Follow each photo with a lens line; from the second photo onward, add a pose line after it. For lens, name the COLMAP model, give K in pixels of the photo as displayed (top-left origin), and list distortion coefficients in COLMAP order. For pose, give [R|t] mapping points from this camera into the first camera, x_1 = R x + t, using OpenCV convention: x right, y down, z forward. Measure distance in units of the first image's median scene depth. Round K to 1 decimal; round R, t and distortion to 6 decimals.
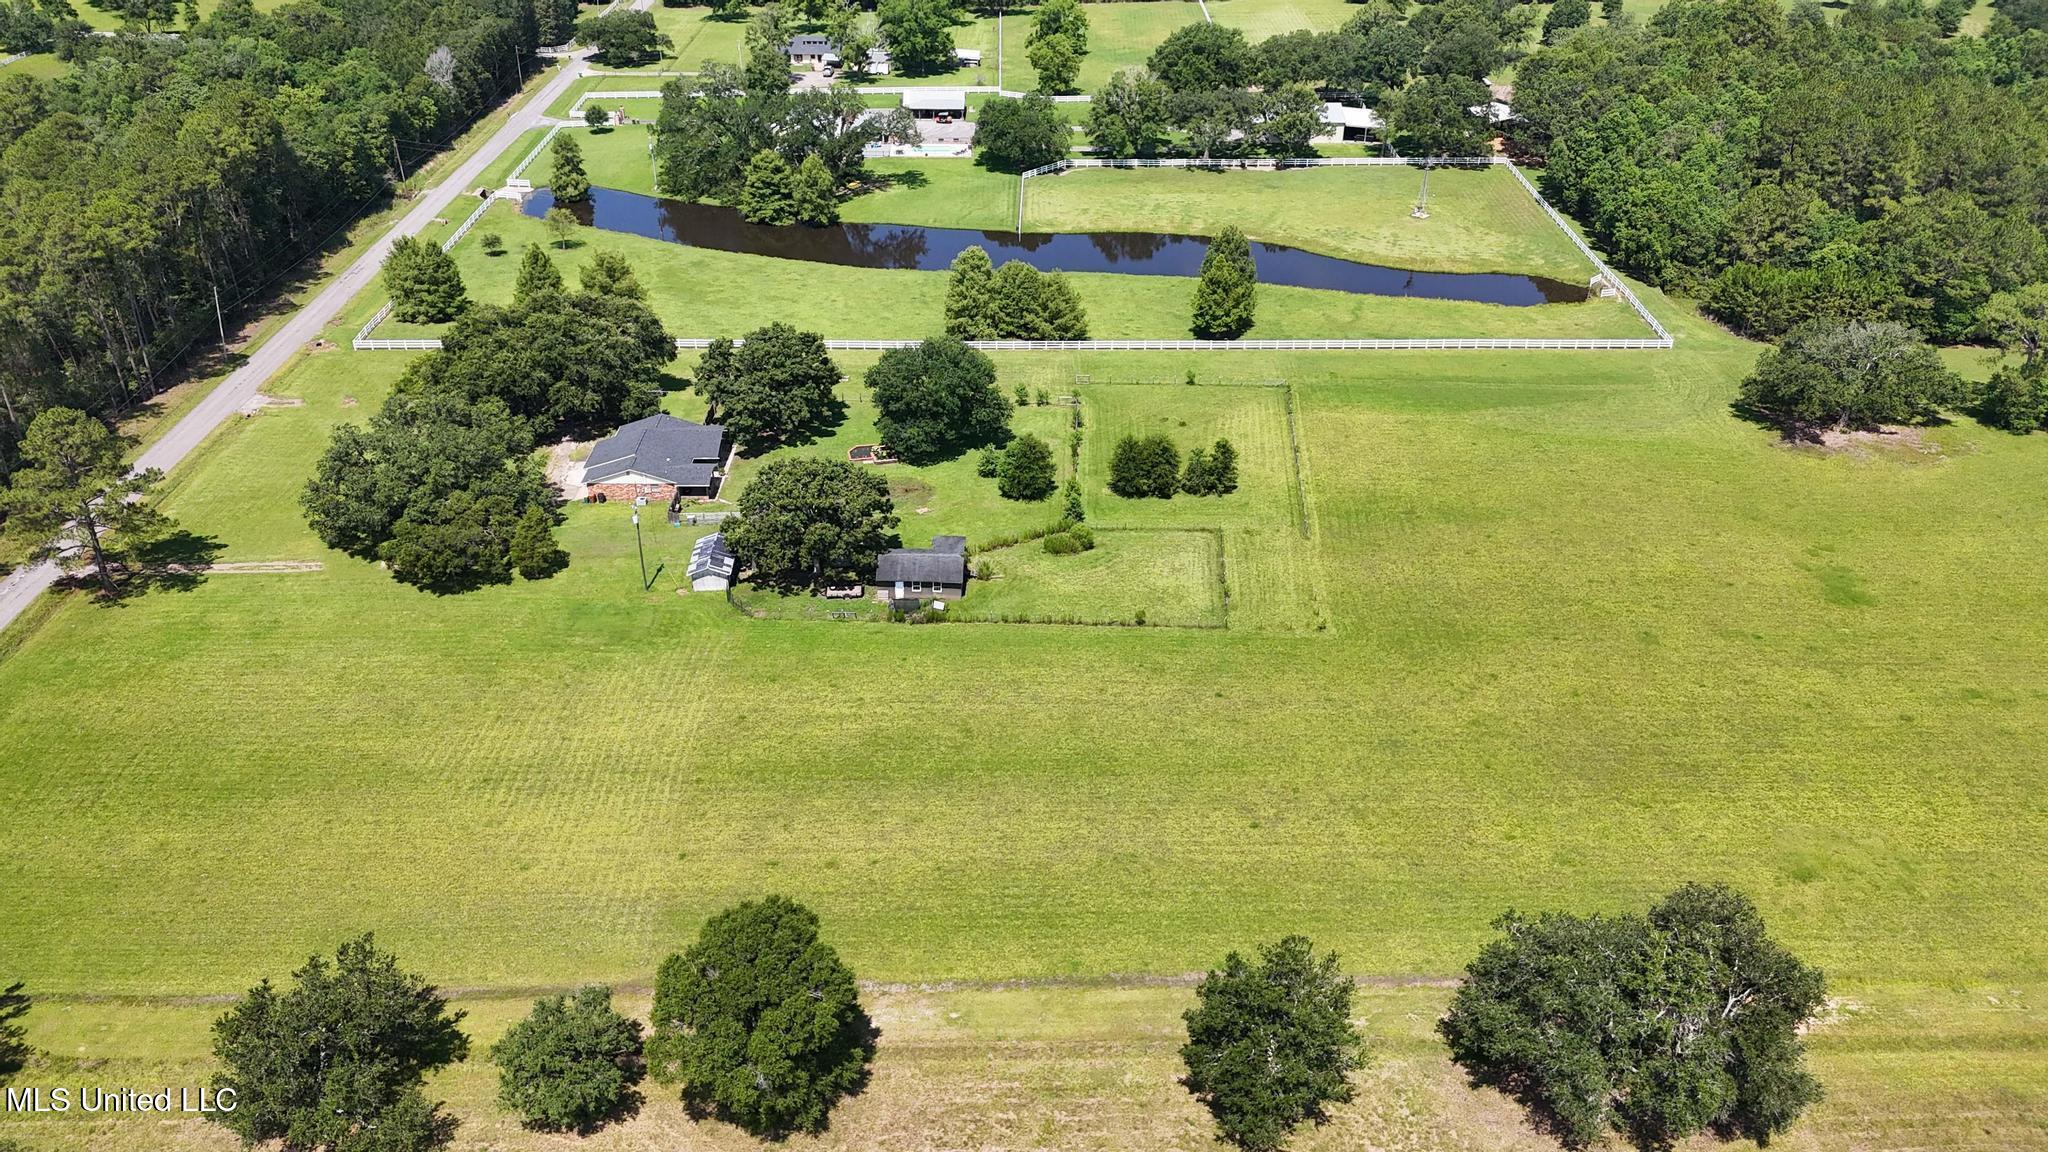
lens RADIAL K [[1503.5, 0, 1029.1], [0, 1503.5, 578.8], [0, 0, 1]] dist [0.070341, -0.073061]
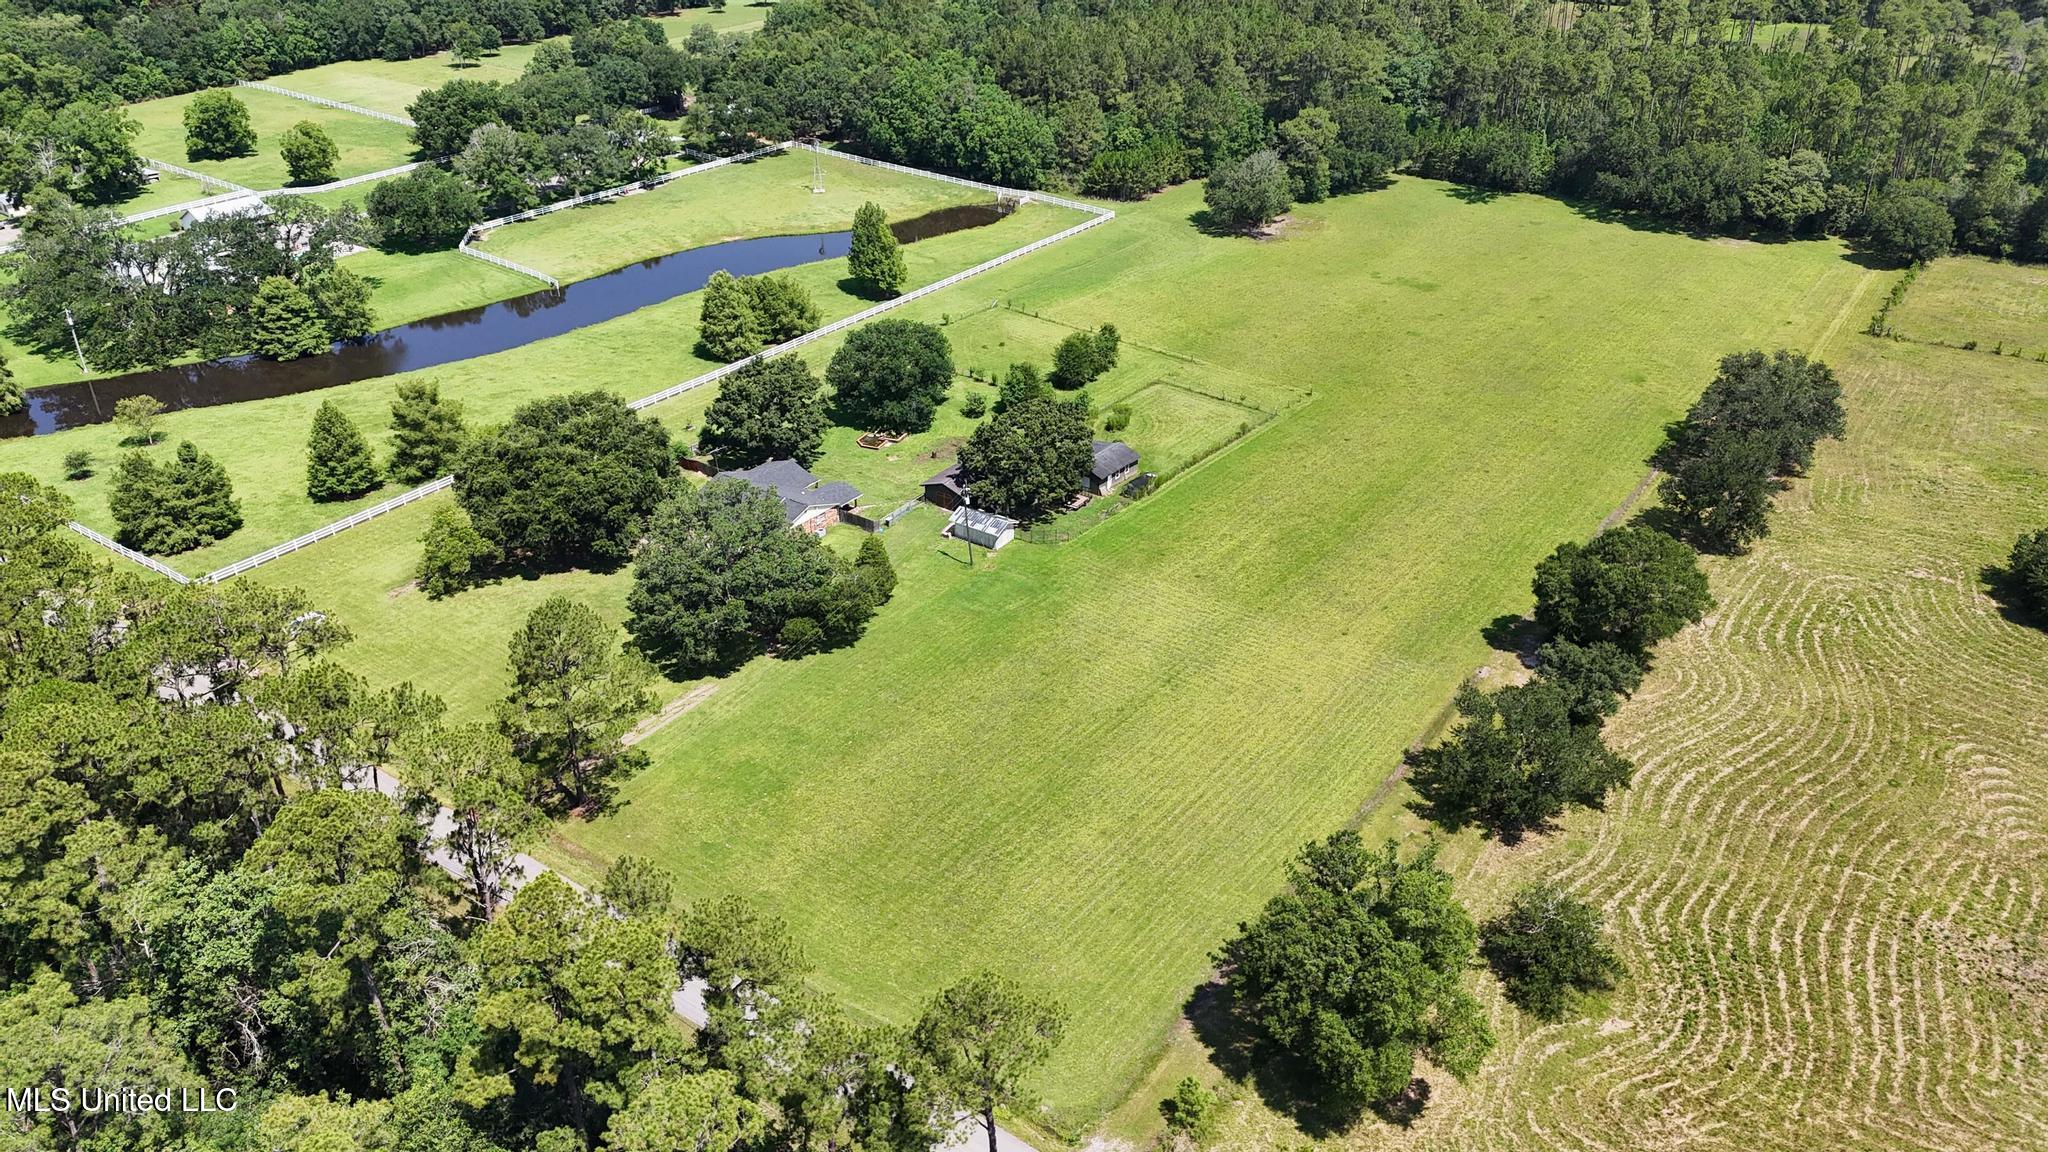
lens RADIAL K [[1503.5, 0, 1029.1], [0, 1503.5, 578.8], [0, 0, 1]] dist [0.070341, -0.073061]
pose [[0.596103, -0.394098, 0.699534, -0.587339], [0.417443, 0.896360, 0.149263, -0.076436], [-0.685859, 0.203040, 0.698836, 0.126411]]
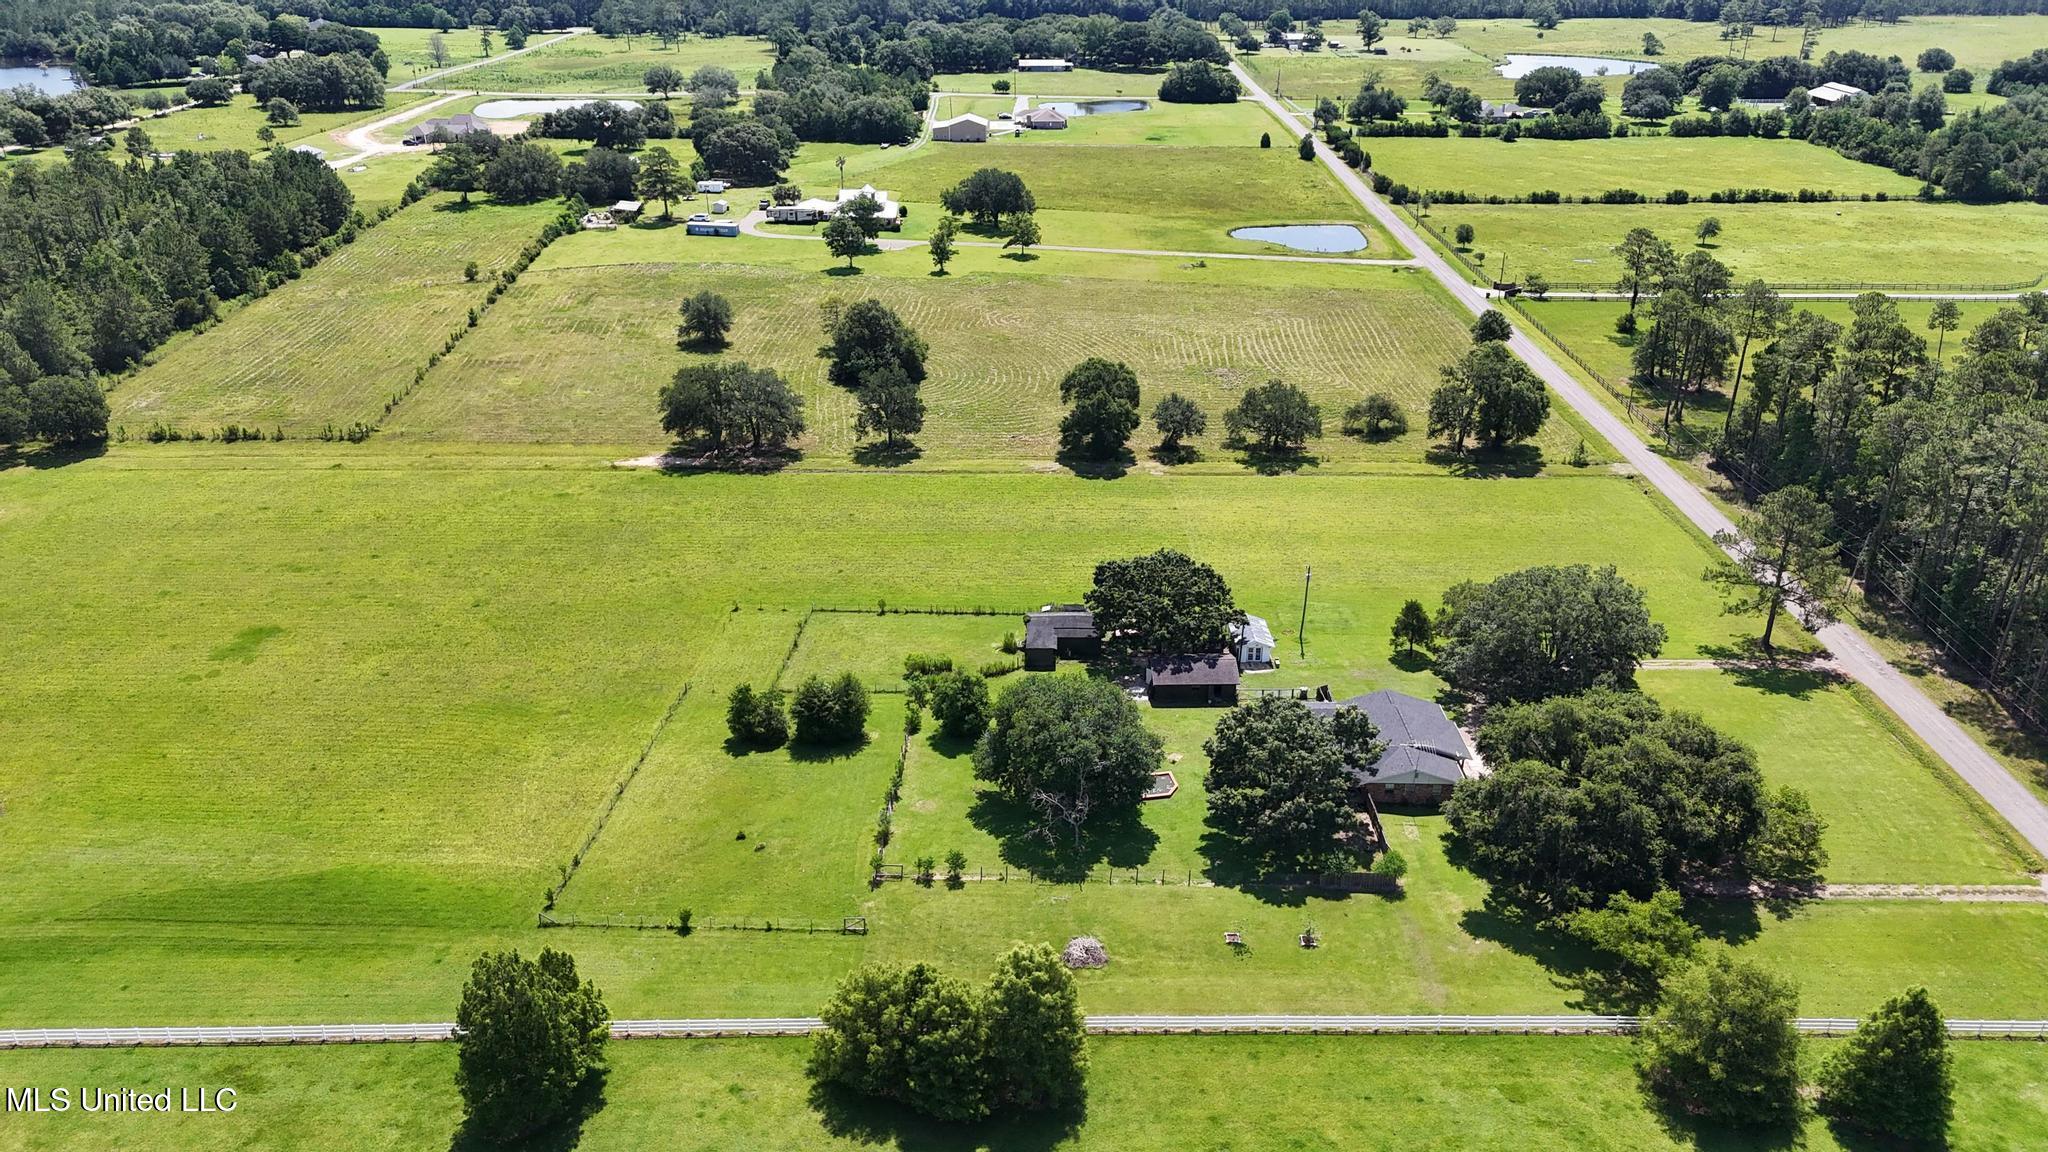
lens RADIAL K [[1503.5, 0, 1029.1], [0, 1503.5, 578.8], [0, 0, 1]] dist [0.070341, -0.073061]
pose [[-0.999961, -0.006678, -0.005757, -0.020518], [-0.008516, 0.562322, 0.826874, -0.572609], [-0.002285, 0.826891, -0.562357, 0.955174]]
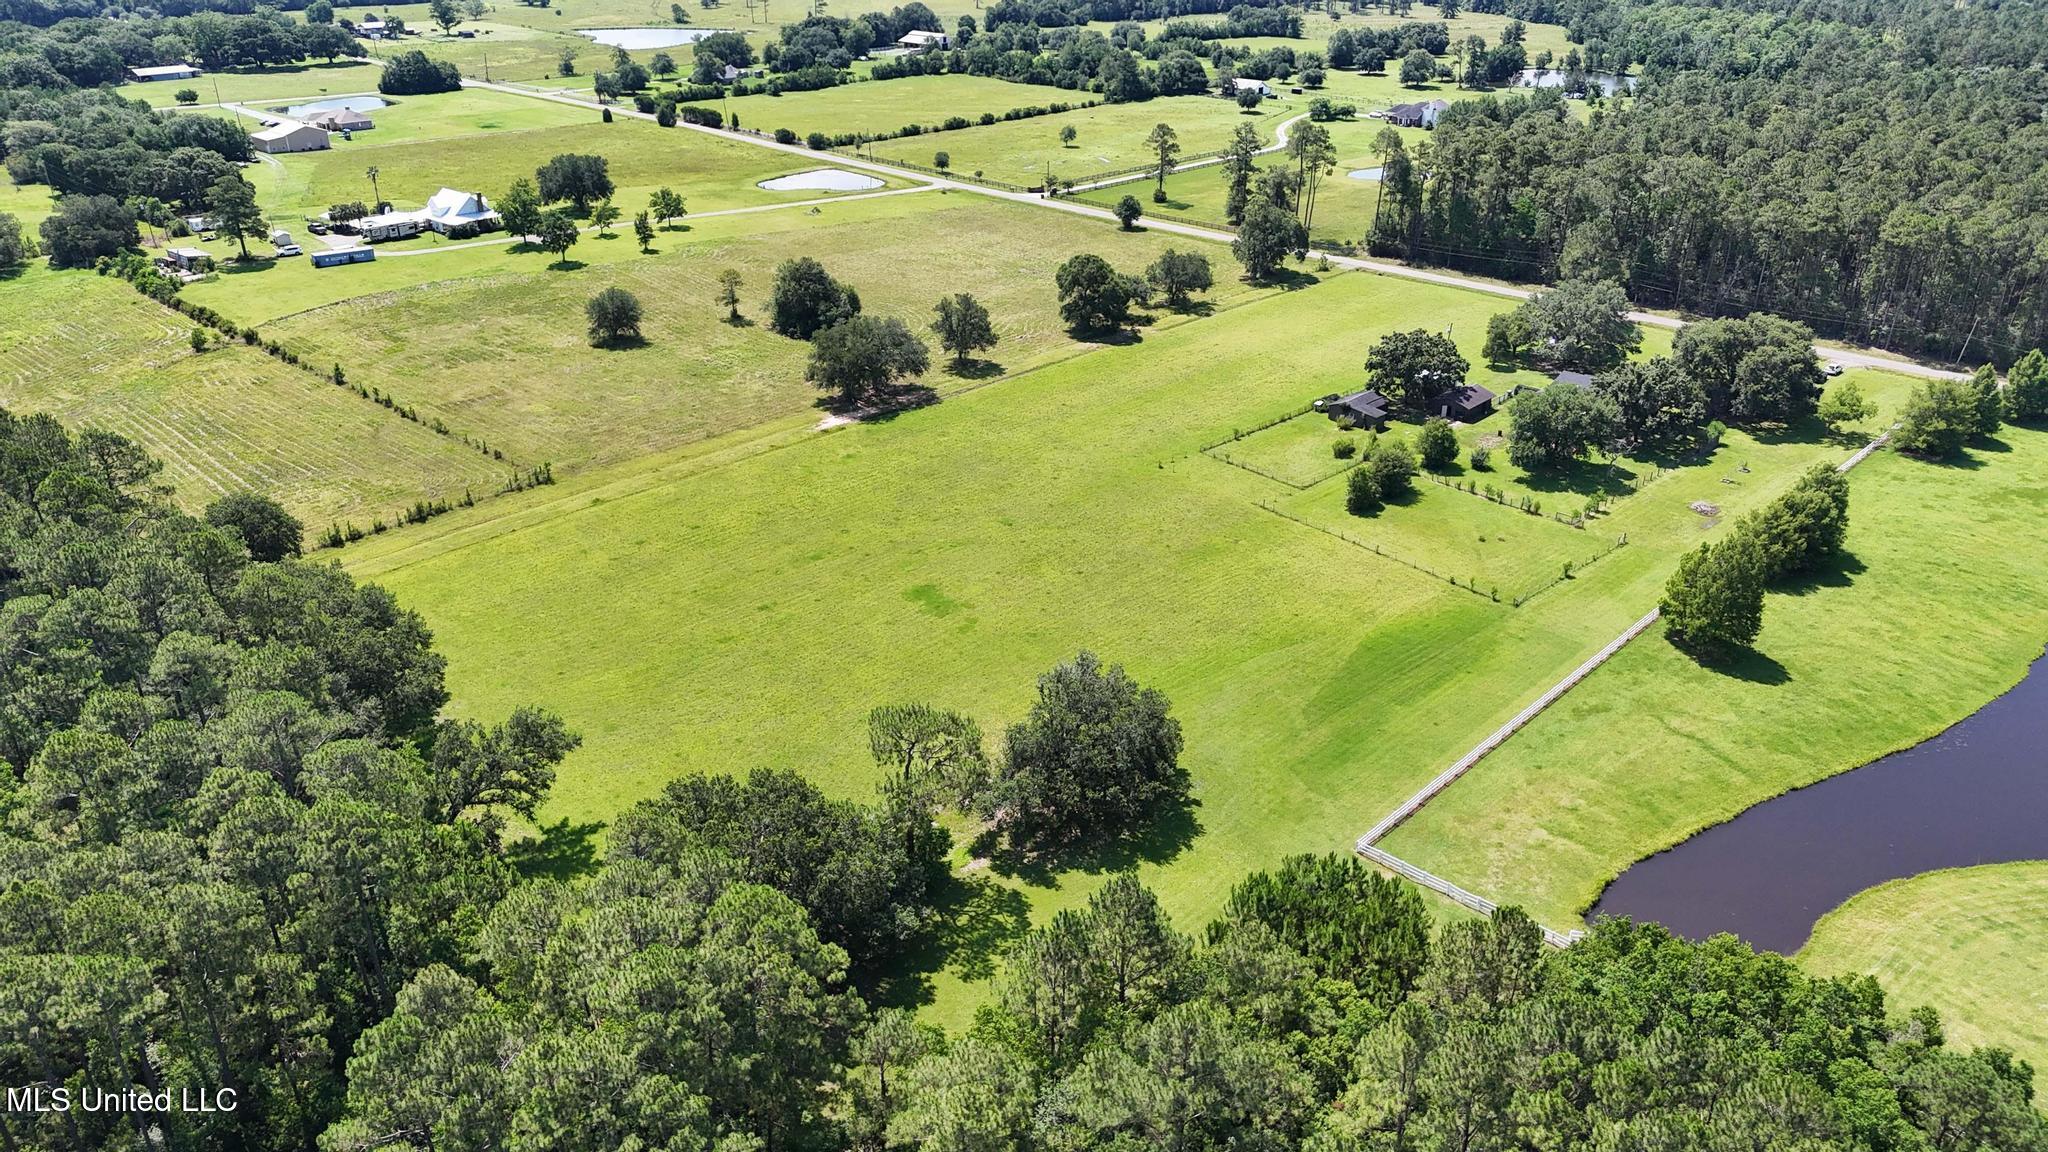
lens RADIAL K [[1503.5, 0, 1029.1], [0, 1503.5, 578.8], [0, 0, 1]] dist [0.070341, -0.073061]
pose [[-0.693412, 0.301715, -0.654330, 0.748944], [-0.374489, 0.624917, 0.685009, -0.503268], [0.615579, 0.720033, -0.320336, 0.847337]]
